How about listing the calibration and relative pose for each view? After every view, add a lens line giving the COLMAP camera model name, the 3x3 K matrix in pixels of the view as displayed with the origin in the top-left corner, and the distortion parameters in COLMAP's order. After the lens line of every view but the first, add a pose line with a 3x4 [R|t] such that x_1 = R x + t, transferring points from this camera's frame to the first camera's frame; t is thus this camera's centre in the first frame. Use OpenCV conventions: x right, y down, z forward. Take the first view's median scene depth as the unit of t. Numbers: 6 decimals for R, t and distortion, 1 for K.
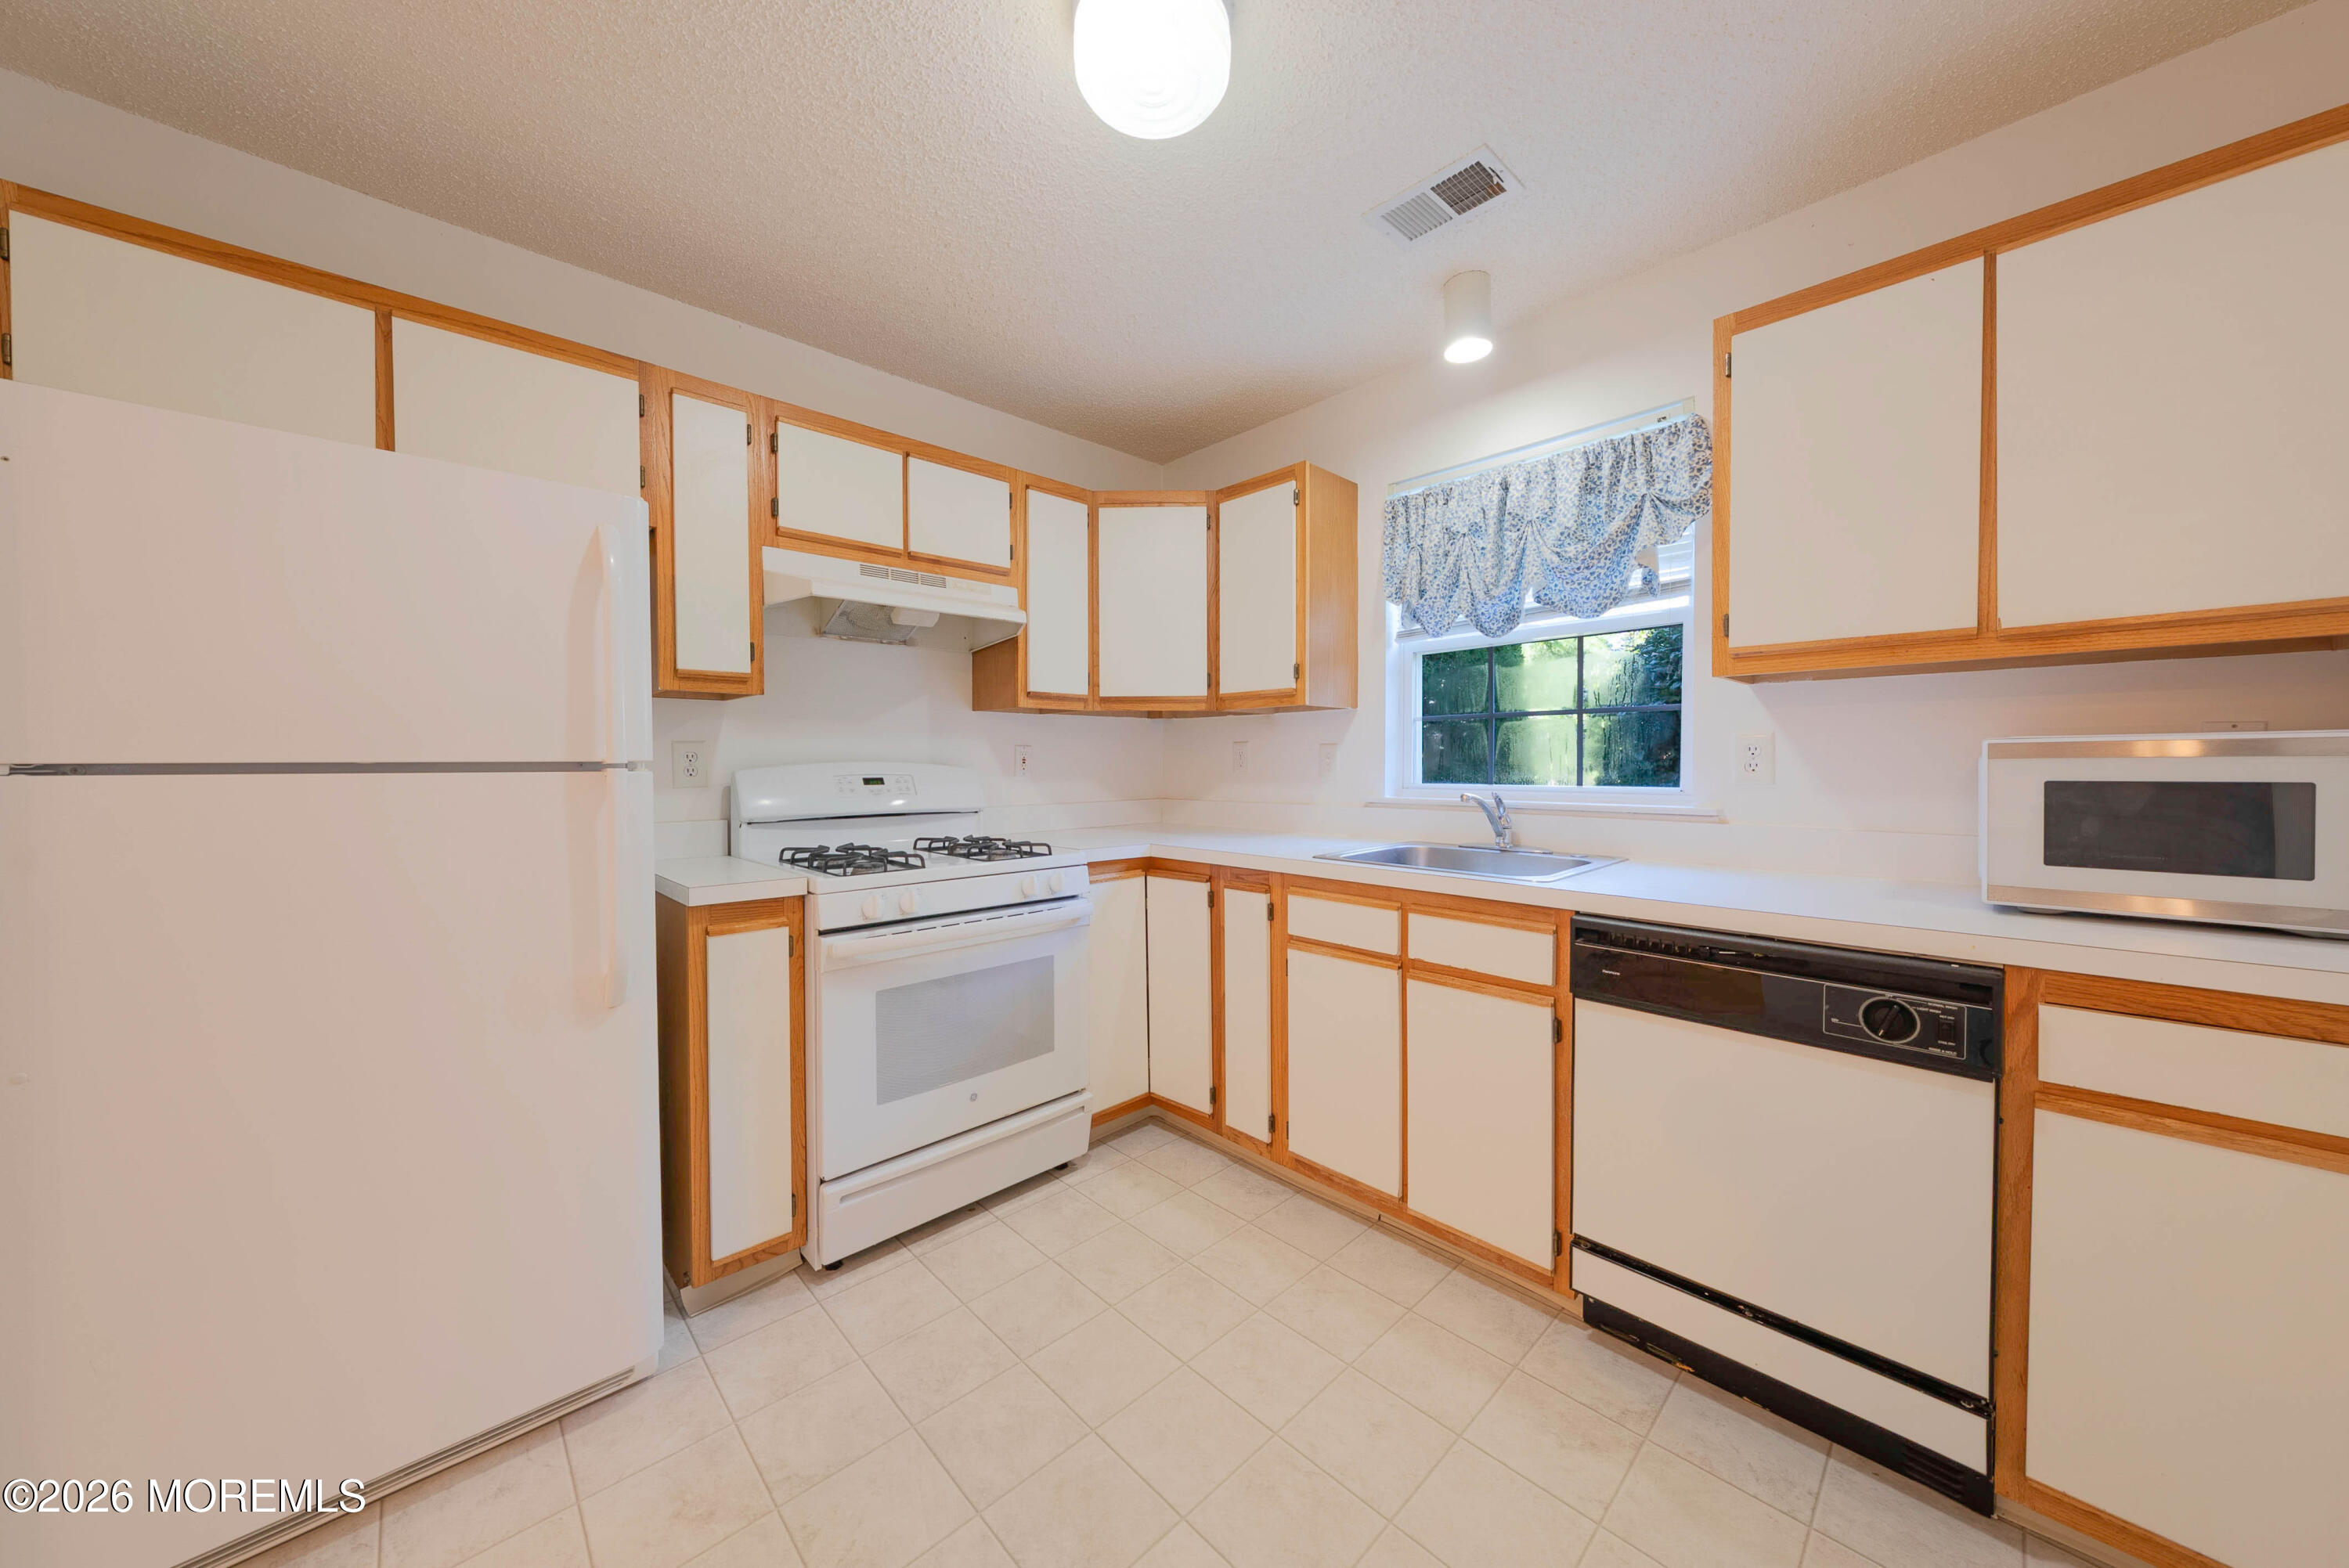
lens RADIAL K [[800.7, 0, 1176.6], [0, 800.7, 778.1], [0, 0, 1]] dist [-0.002614, -0.000378]
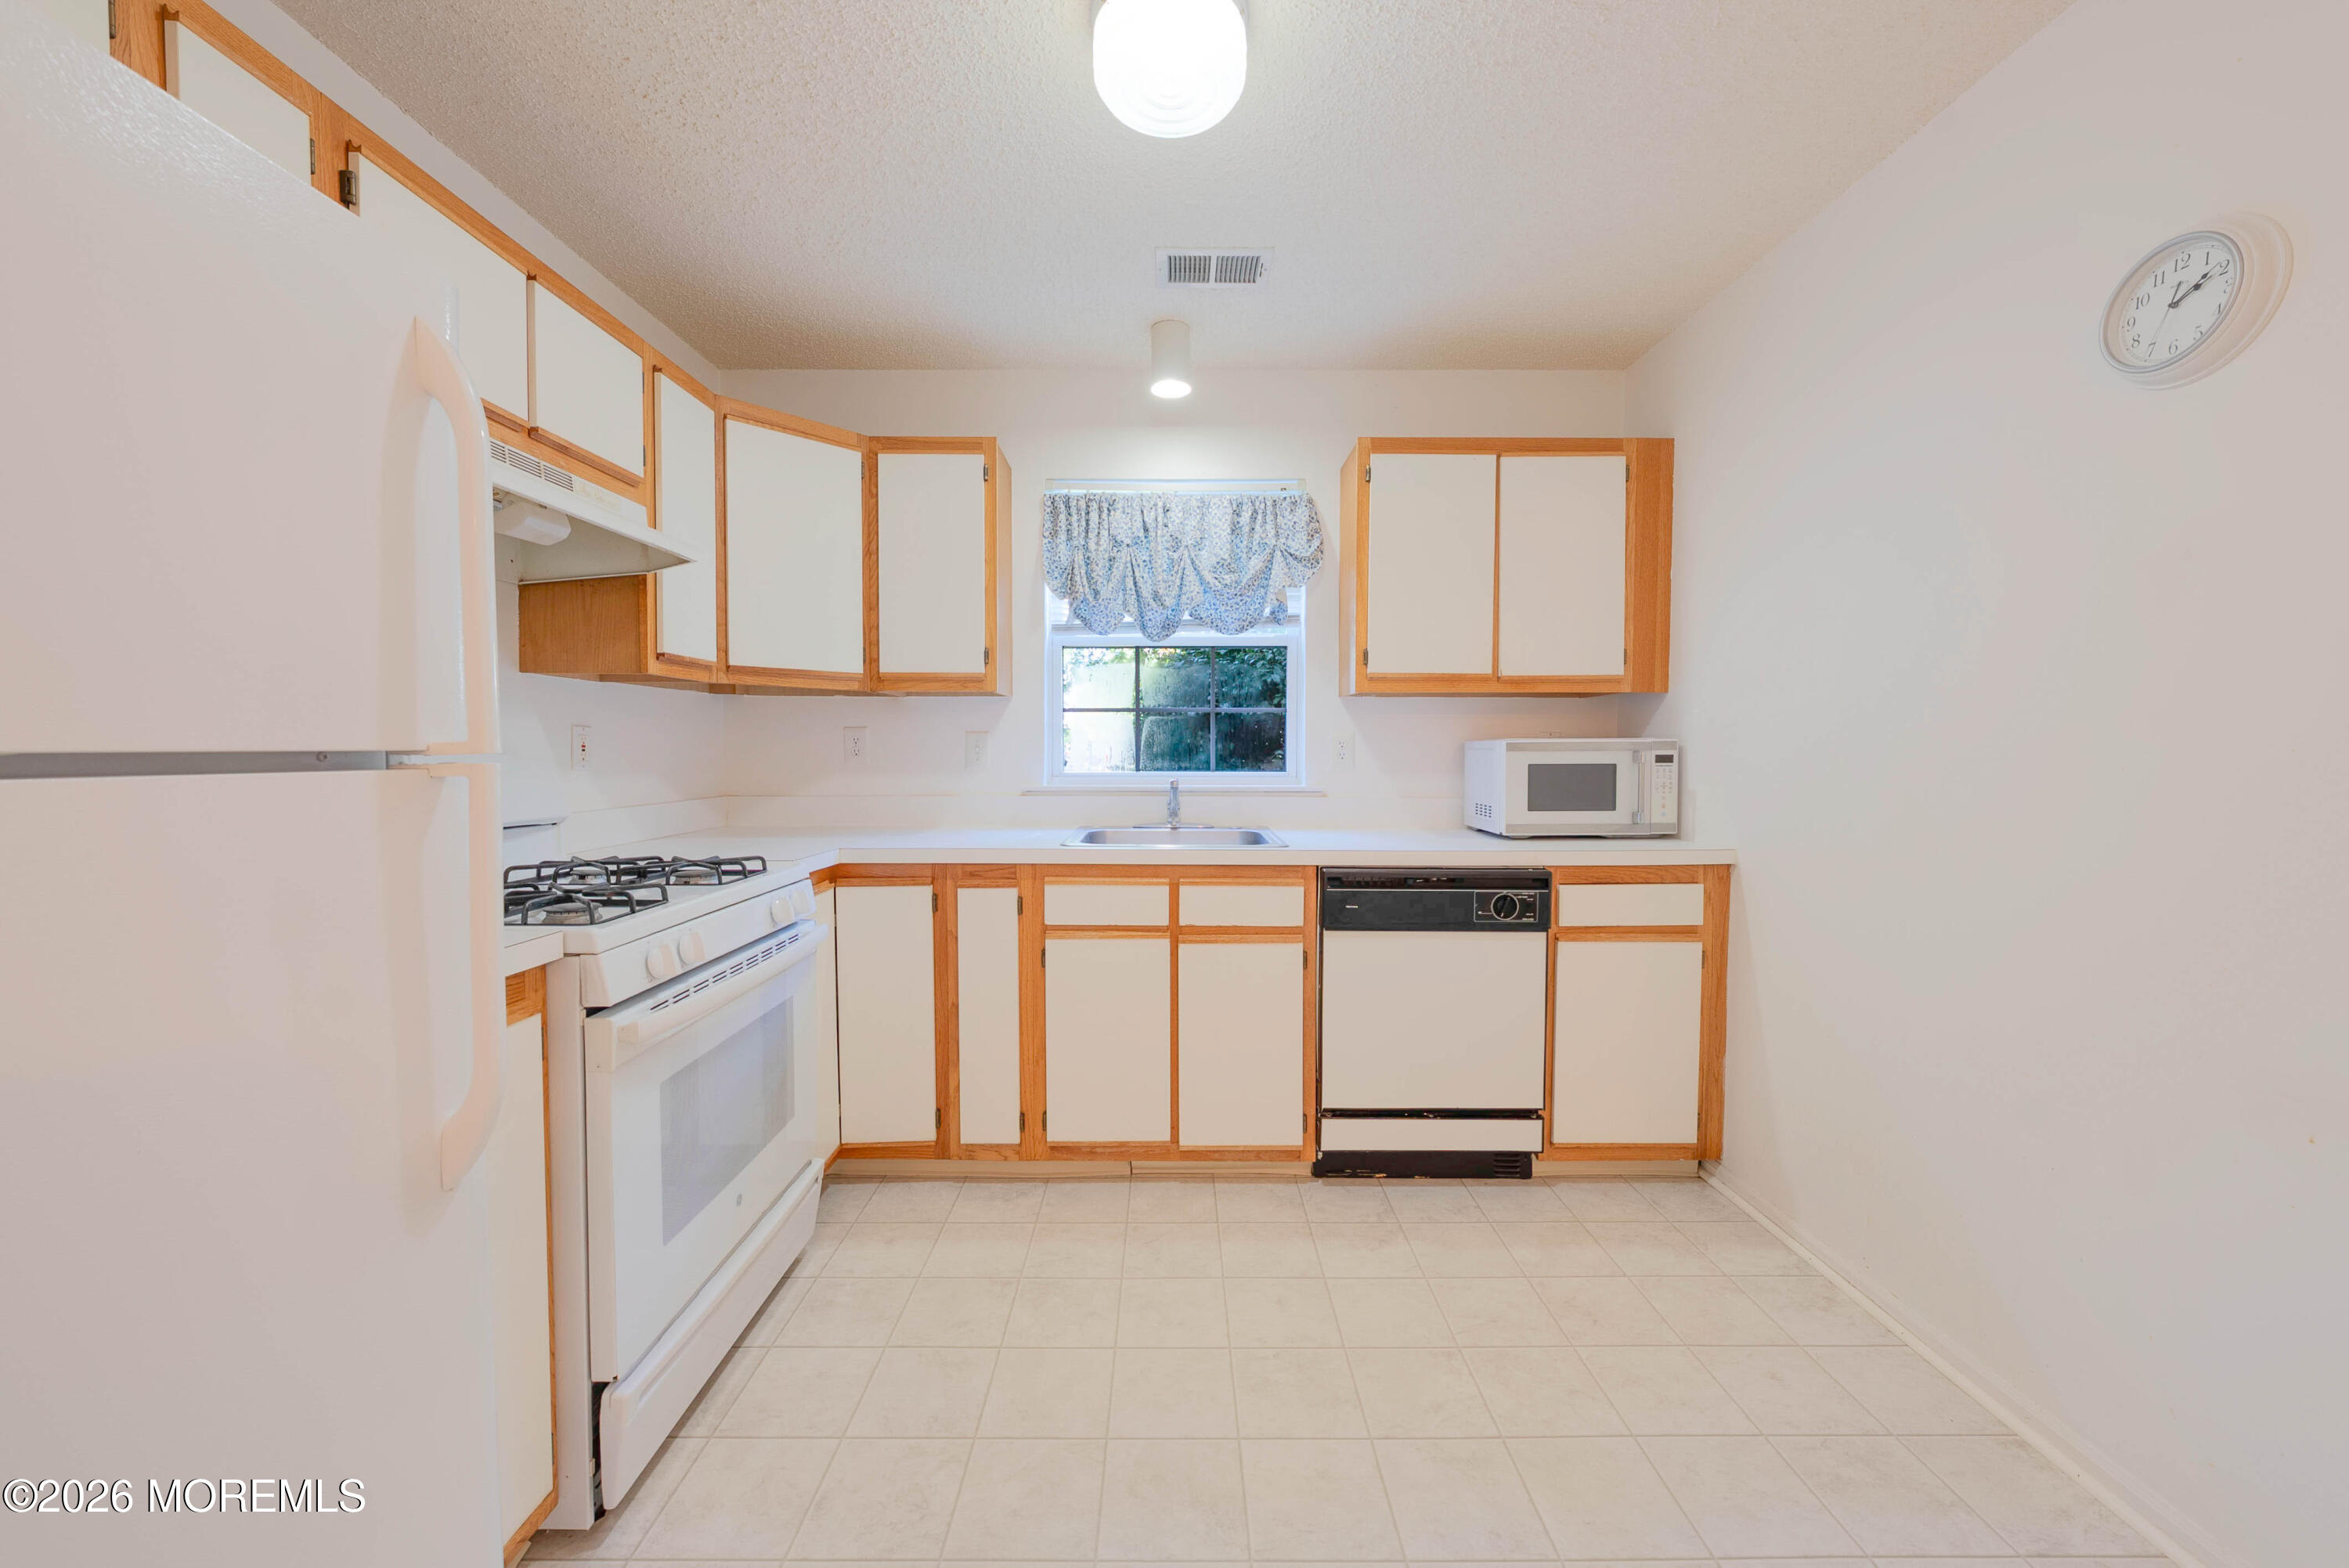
lens RADIAL K [[871.2, 0, 1177.9], [0, 871.2, 777.7], [0, 0, 1]] dist [-0.003408, -0.000973]
pose [[0.686061, -0.019504, 0.727282, -0.538223], [0.009919, 0.999798, 0.017456, -0.004794], [-0.727476, -0.004762, 0.686117, 0.143120]]
